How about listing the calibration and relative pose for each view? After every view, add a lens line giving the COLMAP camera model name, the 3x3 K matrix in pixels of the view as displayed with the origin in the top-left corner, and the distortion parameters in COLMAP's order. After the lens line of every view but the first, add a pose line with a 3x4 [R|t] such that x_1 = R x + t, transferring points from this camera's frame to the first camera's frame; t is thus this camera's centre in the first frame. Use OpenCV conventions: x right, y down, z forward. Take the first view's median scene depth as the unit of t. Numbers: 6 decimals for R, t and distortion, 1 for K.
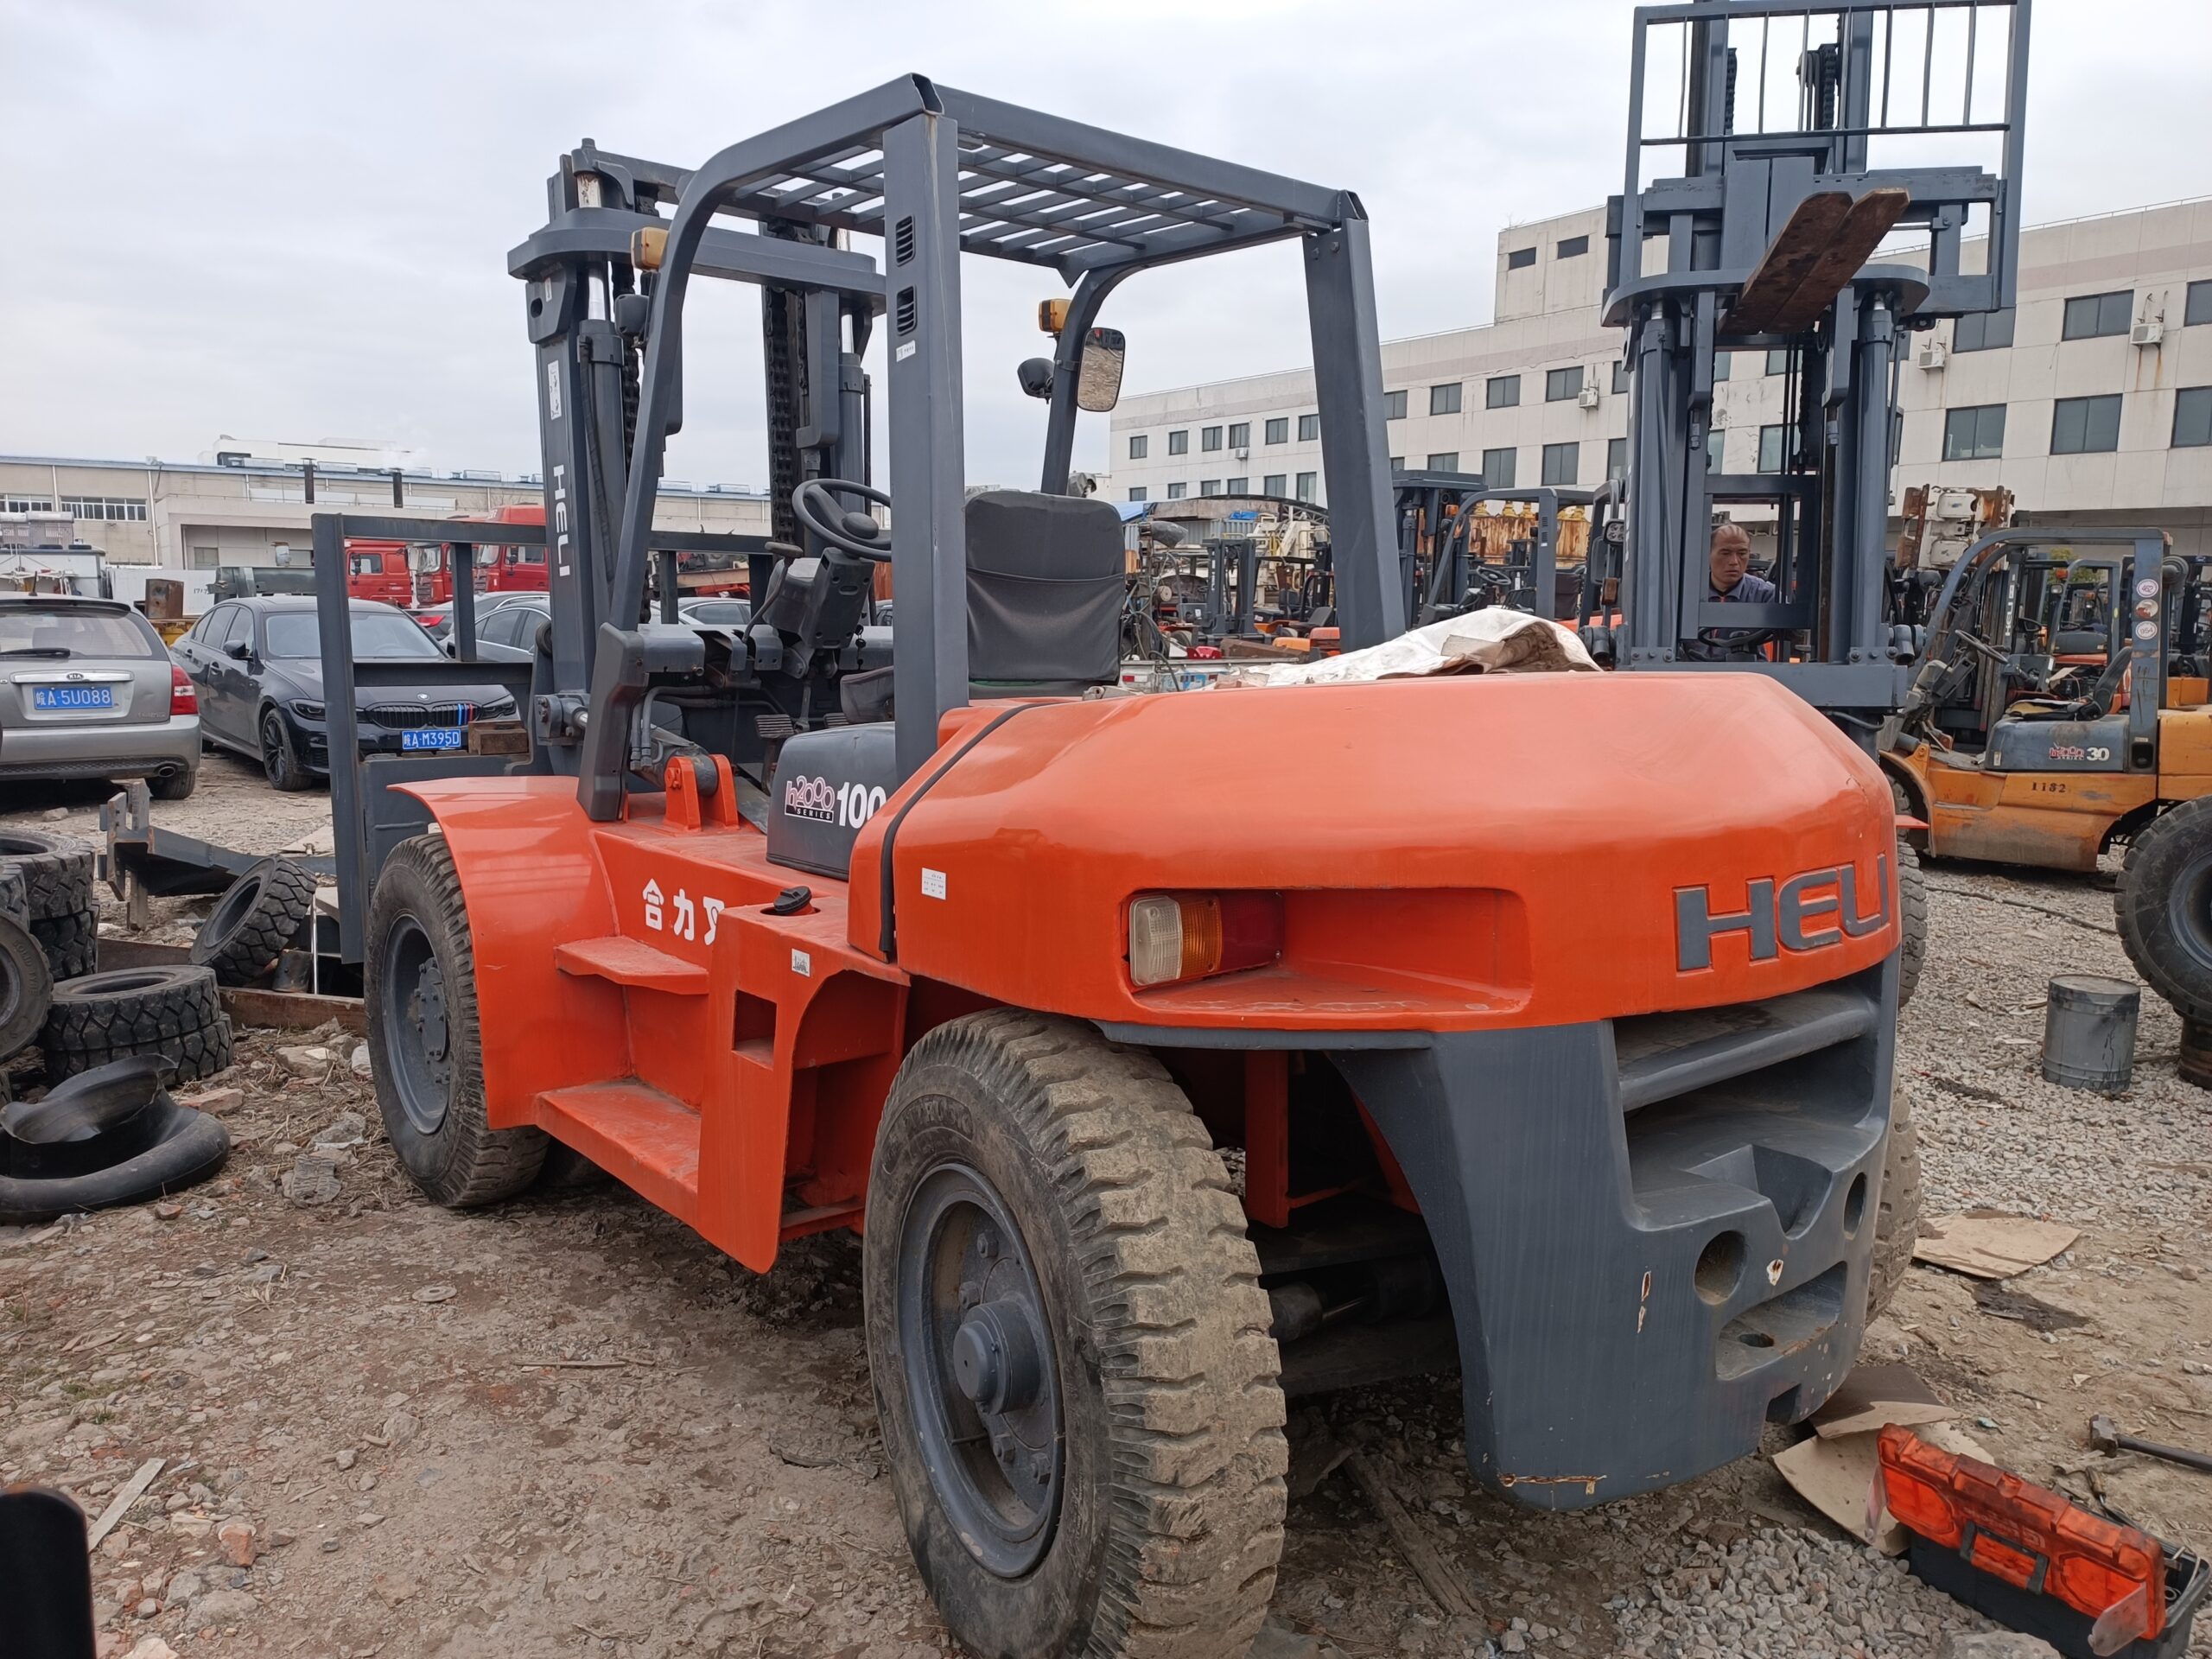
lens RADIAL K [[1621.7, 0, 1106.0], [0, 1621.7, 829.5], [0, 0, 1]] dist [0.063189, -0.045653]
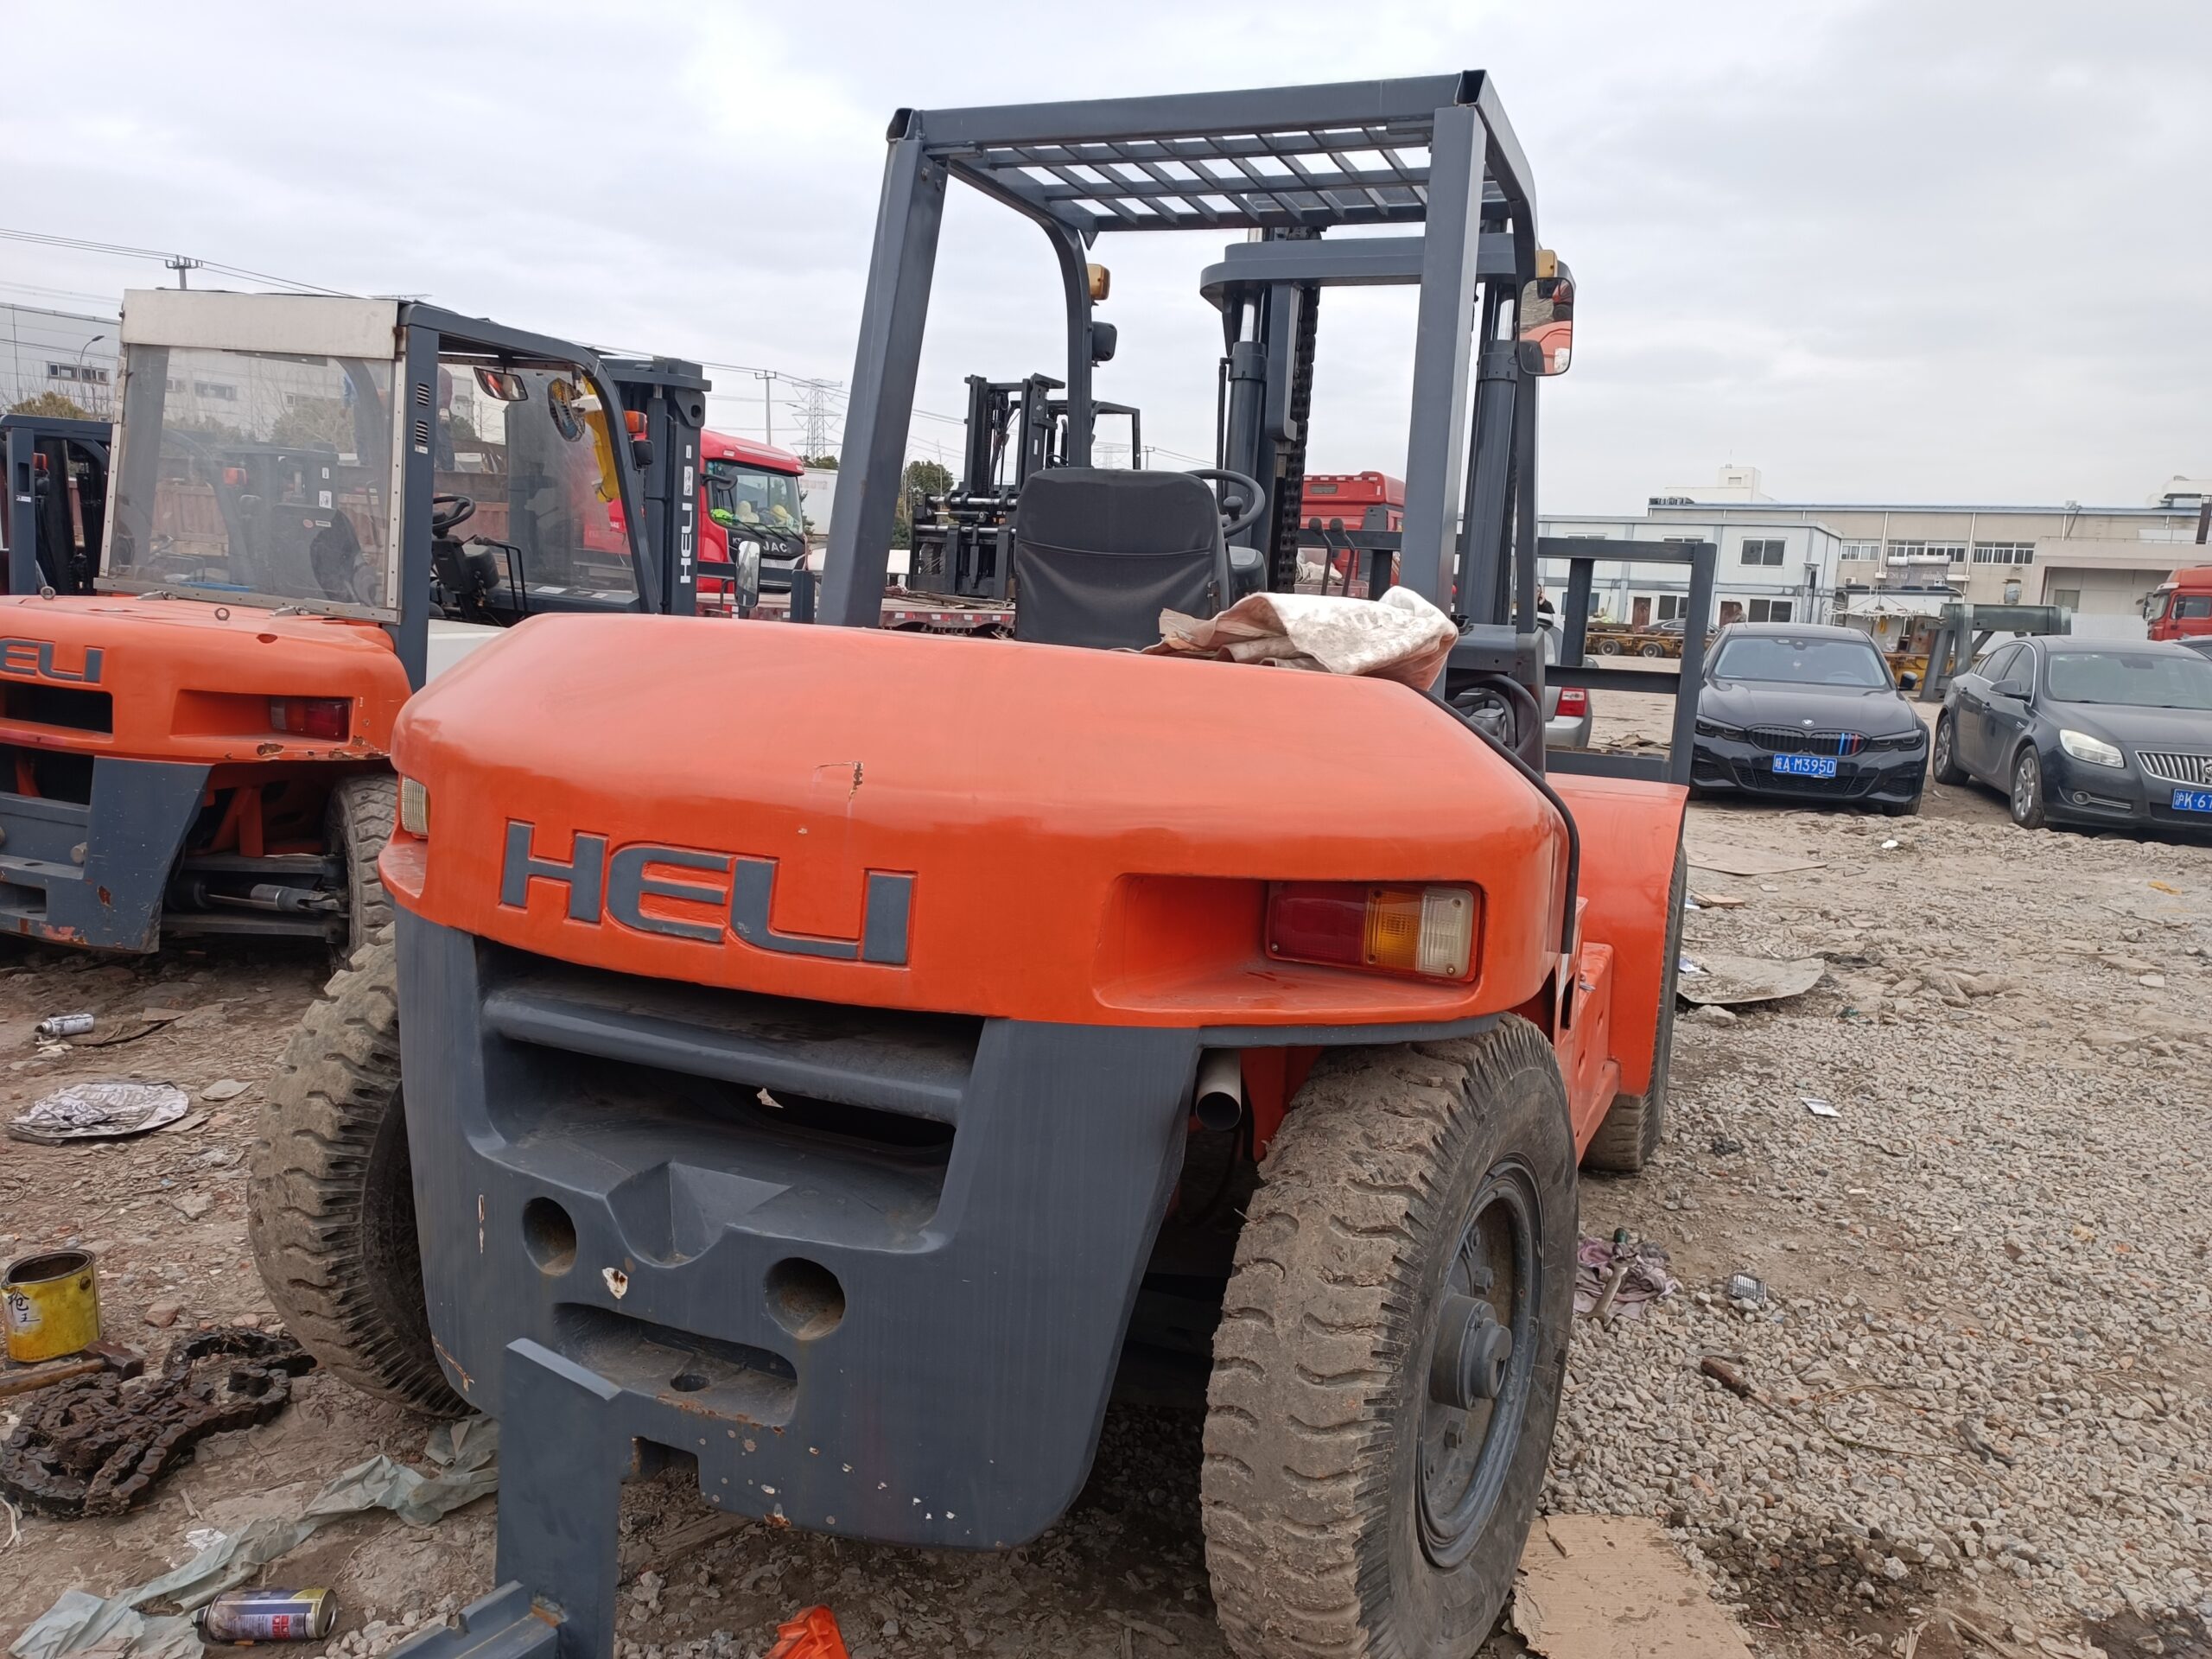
lens RADIAL K [[1621.7, 0, 1106.0], [0, 1621.7, 829.5], [0, 0, 1]] dist [0.063189, -0.045653]
pose [[0.466675, 0.146834, -0.872155, 0.262646], [-0.171599, 0.982415, 0.073577, -0.017550], [0.867622, 0.115324, 0.483665, 0.159452]]
